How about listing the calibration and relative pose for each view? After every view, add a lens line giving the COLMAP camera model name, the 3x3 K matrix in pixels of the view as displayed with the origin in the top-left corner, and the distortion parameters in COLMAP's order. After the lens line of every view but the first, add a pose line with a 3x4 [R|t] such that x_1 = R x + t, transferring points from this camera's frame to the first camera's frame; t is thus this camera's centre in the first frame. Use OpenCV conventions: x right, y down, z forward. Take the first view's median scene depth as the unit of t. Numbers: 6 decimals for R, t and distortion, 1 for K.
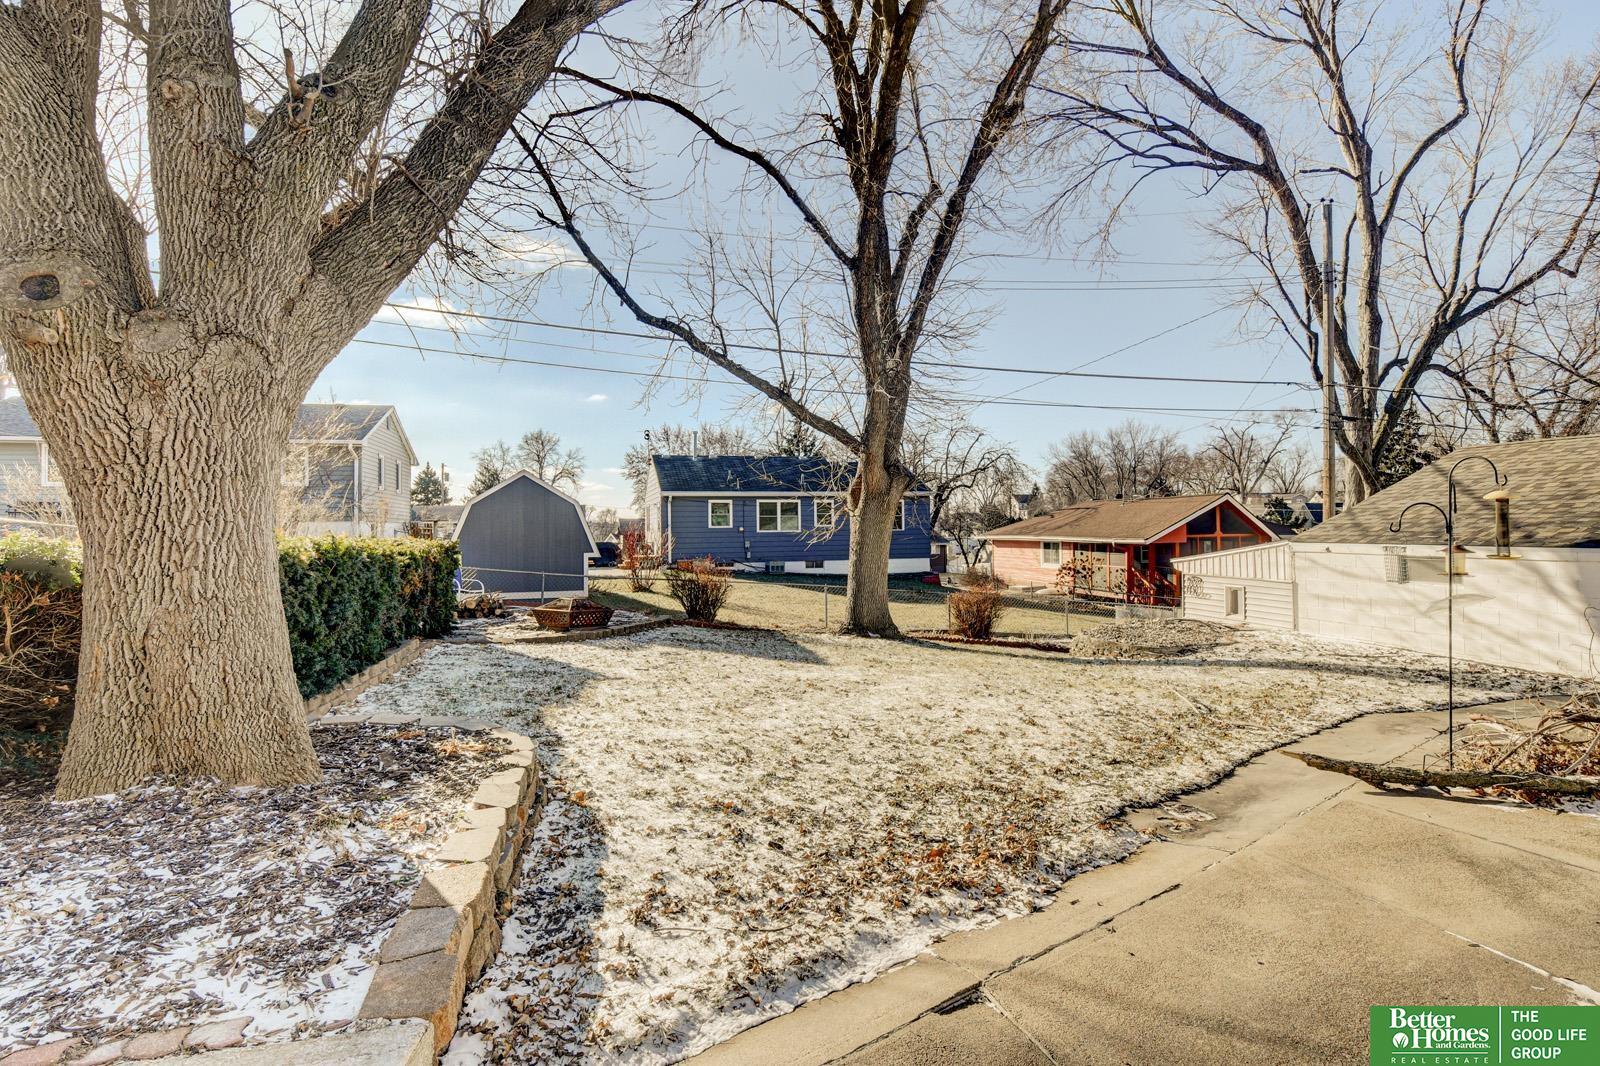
lens RADIAL K [[752.0, 0, 801.4], [0, 752.0, 527.0], [0, 0, 1]] dist [-0.010808, -0.000797]
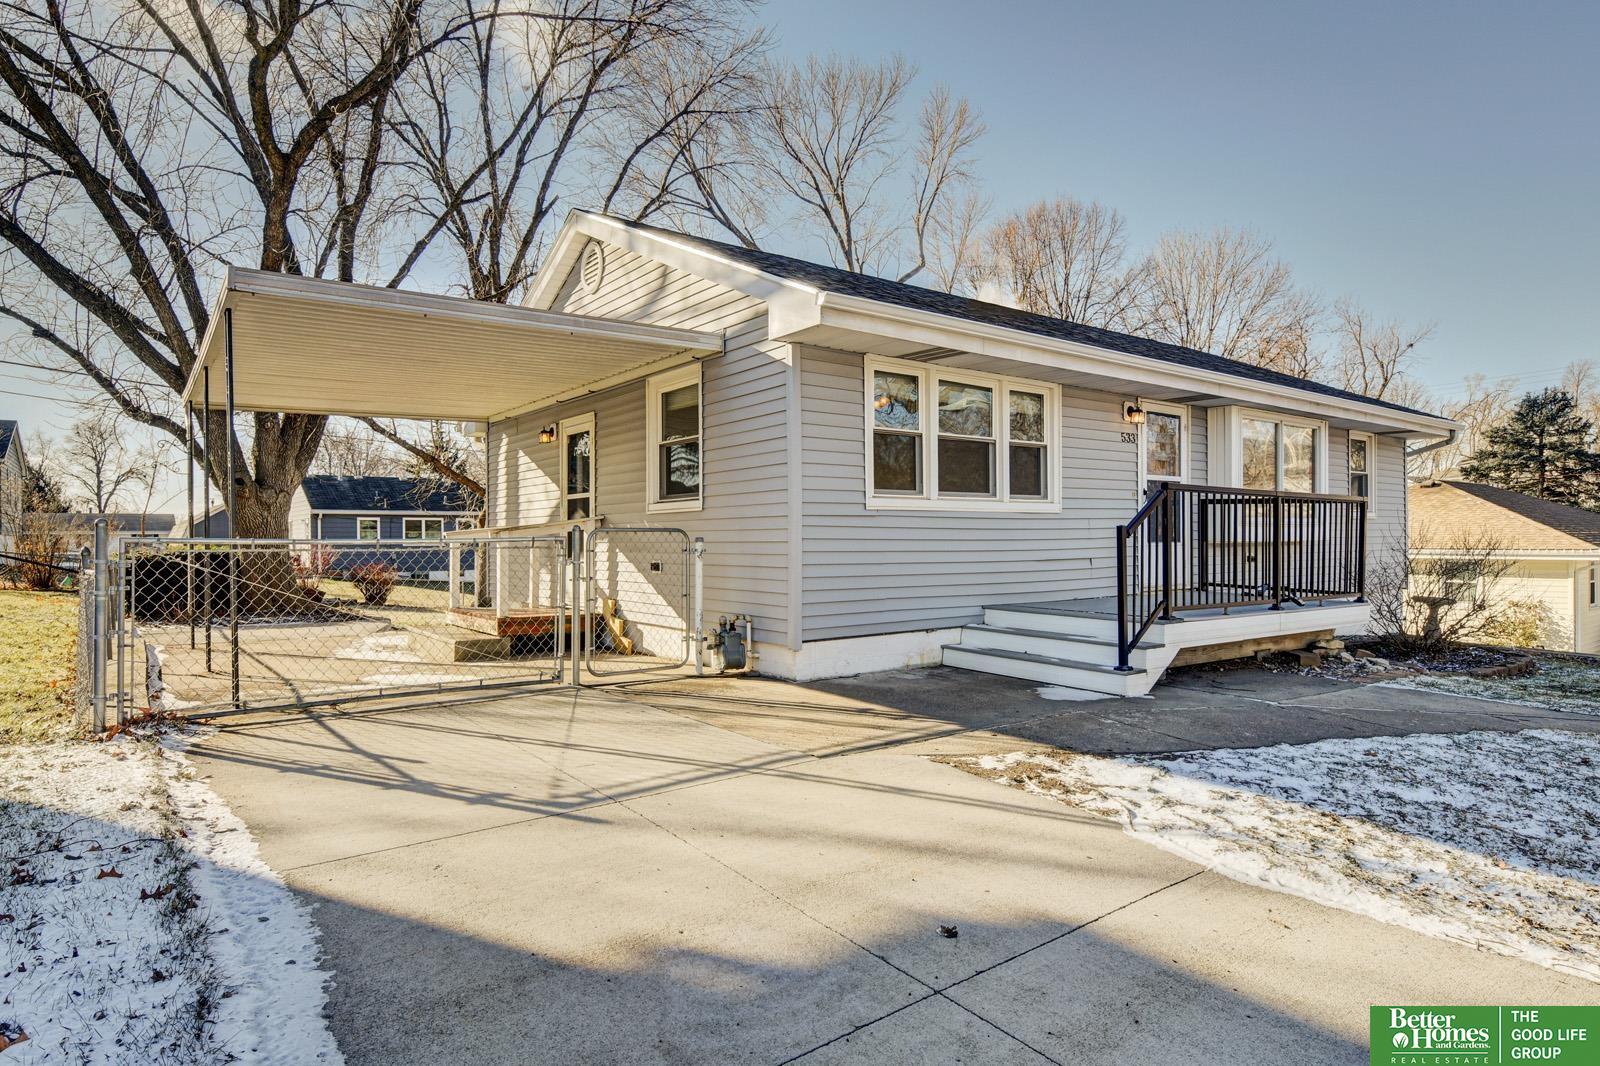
lens RADIAL K [[880.6, 0, 787.5], [0, 880.6, 543.4], [0, 0, 1]] dist [-0.003358, -0.001618]
pose [[0.931113, 0.002760, 0.364720, -0.001543], [-0.003835, 0.999990, 0.002223, -0.001853], [-0.364710, -0.003469, 0.931115, -0.494650]]
